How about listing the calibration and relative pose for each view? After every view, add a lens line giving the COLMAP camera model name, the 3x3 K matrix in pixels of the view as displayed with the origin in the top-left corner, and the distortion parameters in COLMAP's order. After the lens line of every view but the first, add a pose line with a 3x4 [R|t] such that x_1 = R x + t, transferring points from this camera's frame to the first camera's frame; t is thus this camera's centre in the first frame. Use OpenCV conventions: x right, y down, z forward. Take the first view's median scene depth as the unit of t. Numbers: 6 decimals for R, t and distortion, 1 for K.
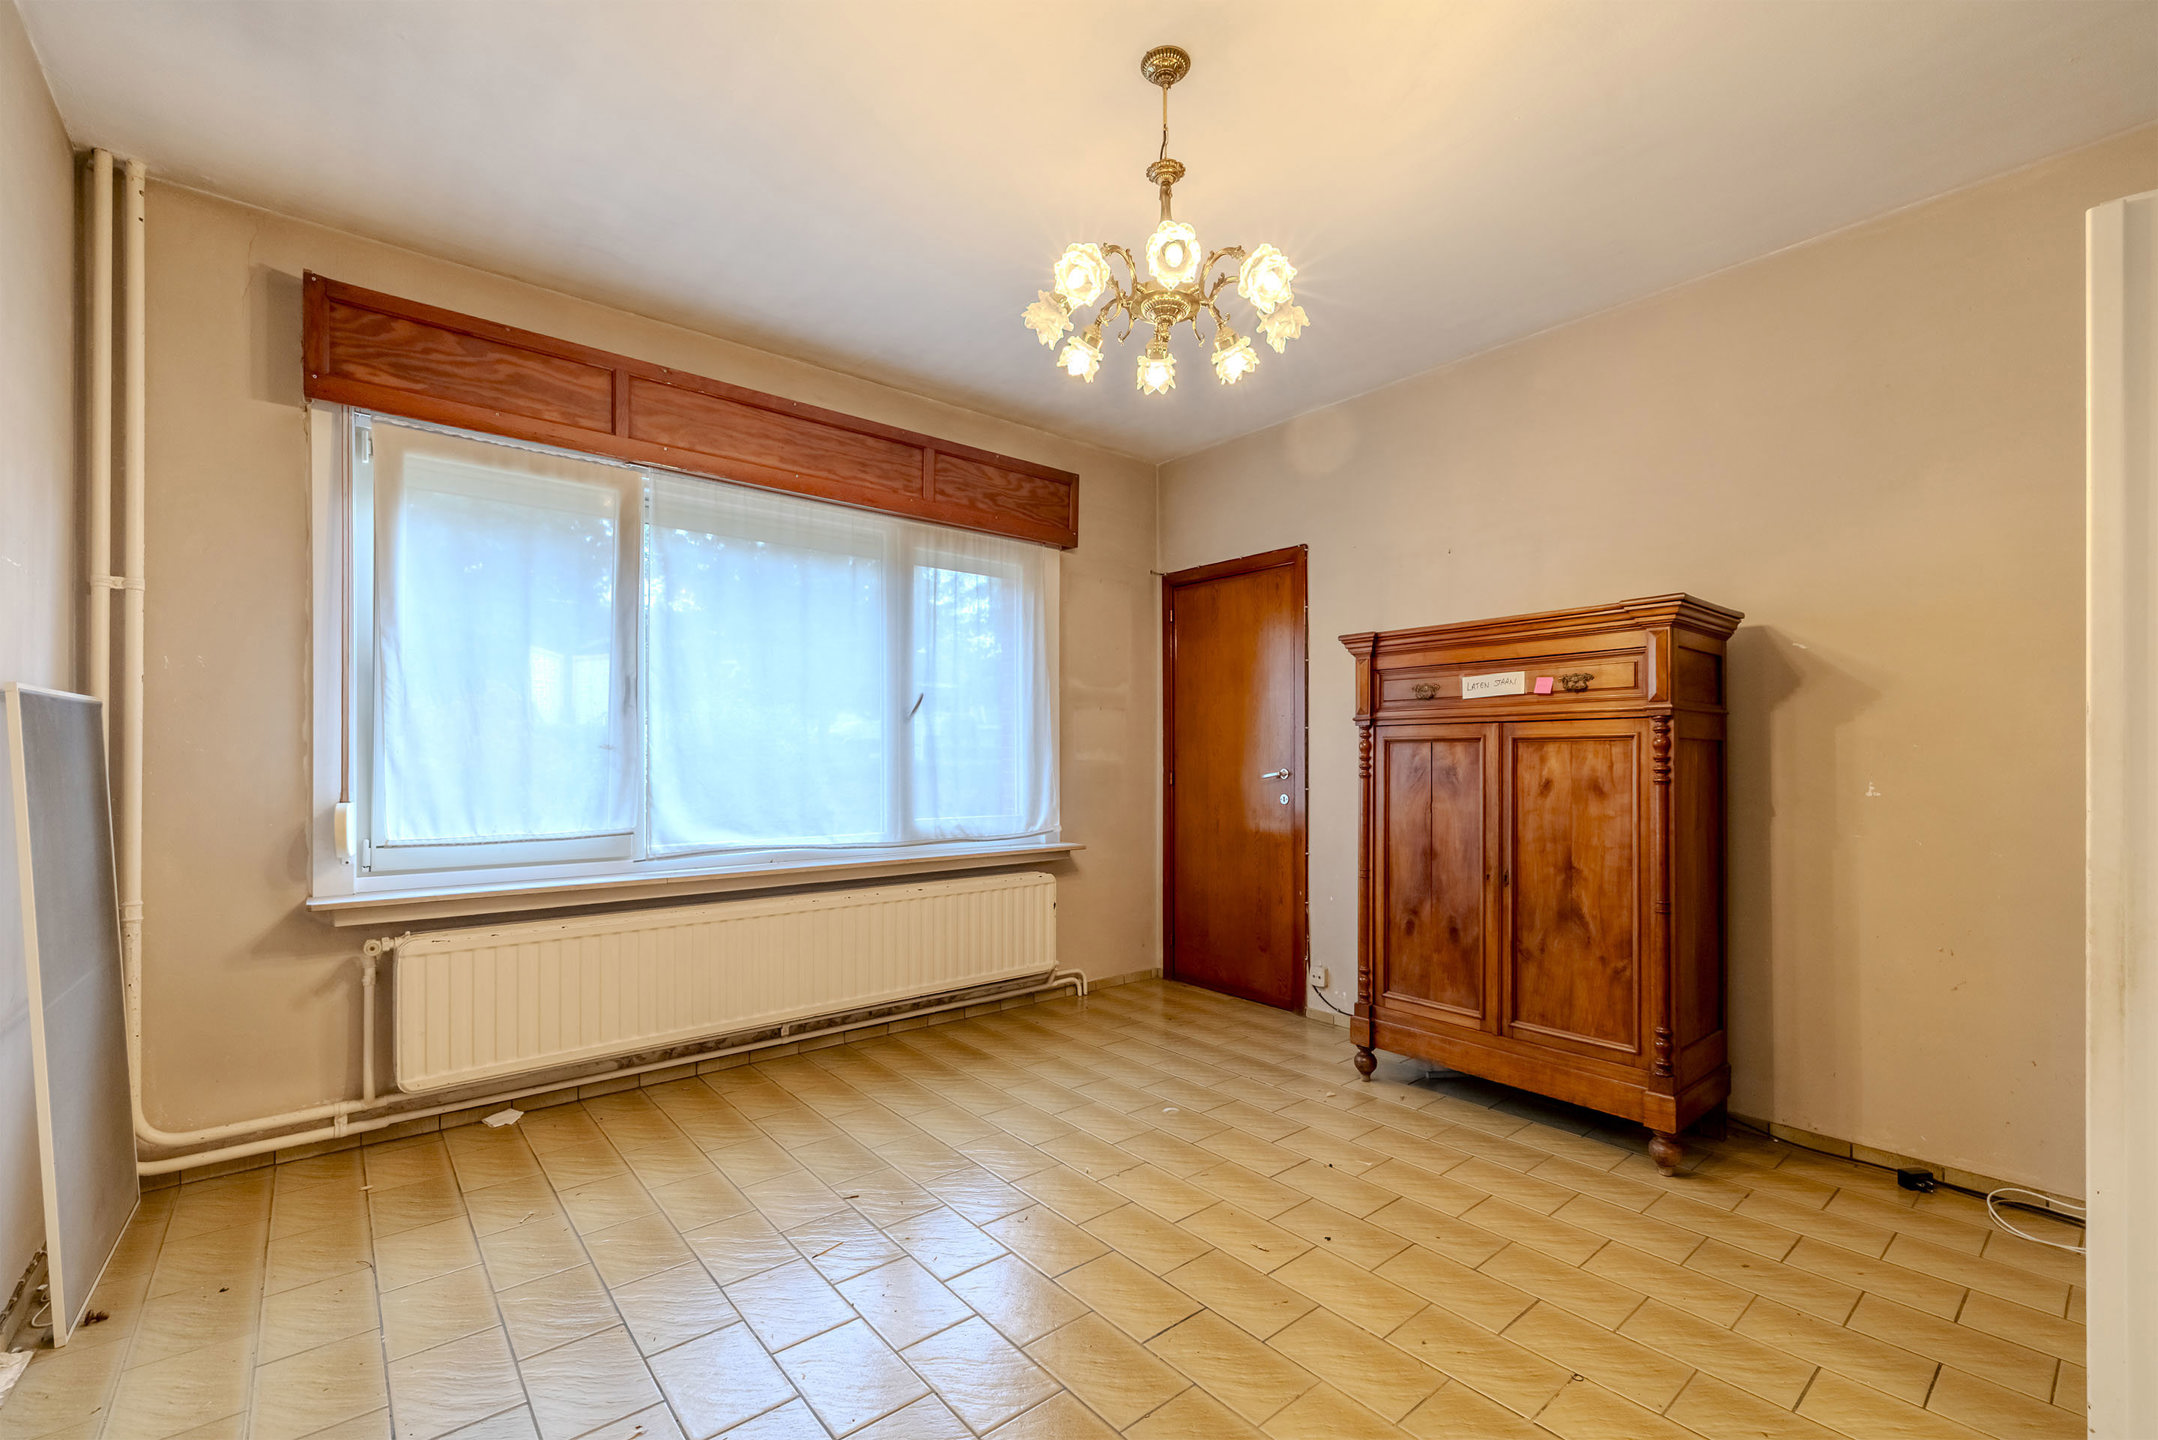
lens RADIAL K [[914.0, 0, 1082.2], [0, 914.0, 751.2], [0, 0, 1]] dist [-0.000499, -0.000026]
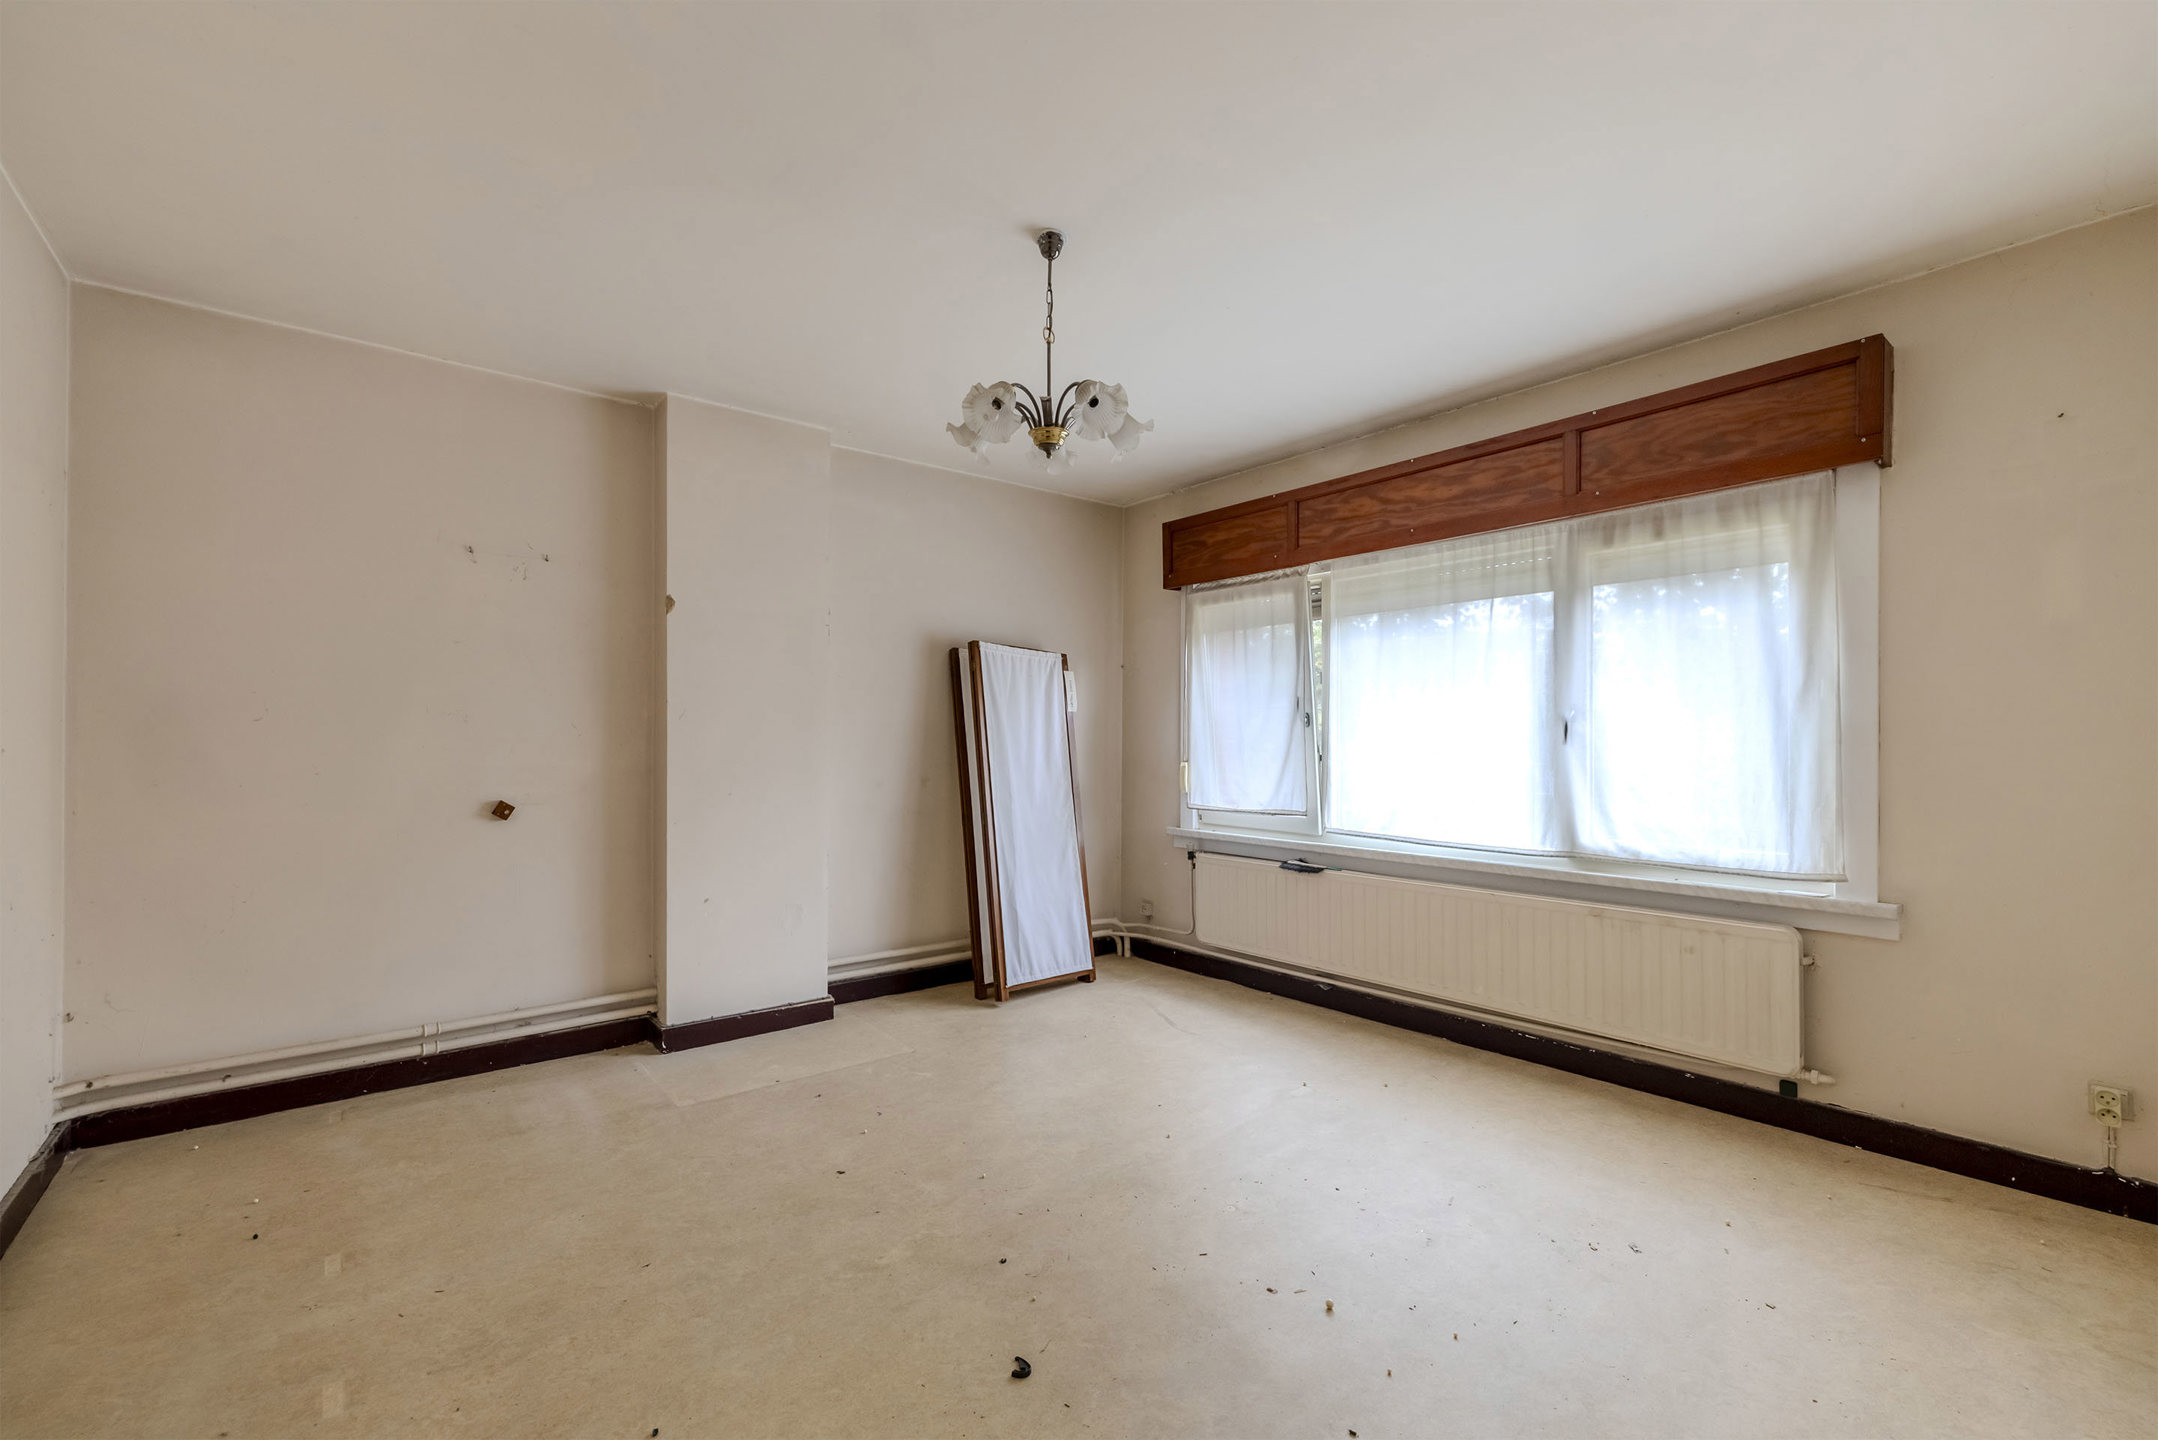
lens RADIAL K [[914.0, 0, 1082.2], [0, 914.0, 751.2], [0, 0, 1]] dist [-0.000499, -0.000026]
pose [[-0.001175, -0.008033, -0.999967, 0.670933], [0.004296, 0.999958, -0.008038, -0.001990], [0.999990, -0.004305, -0.001140, 0.445082]]
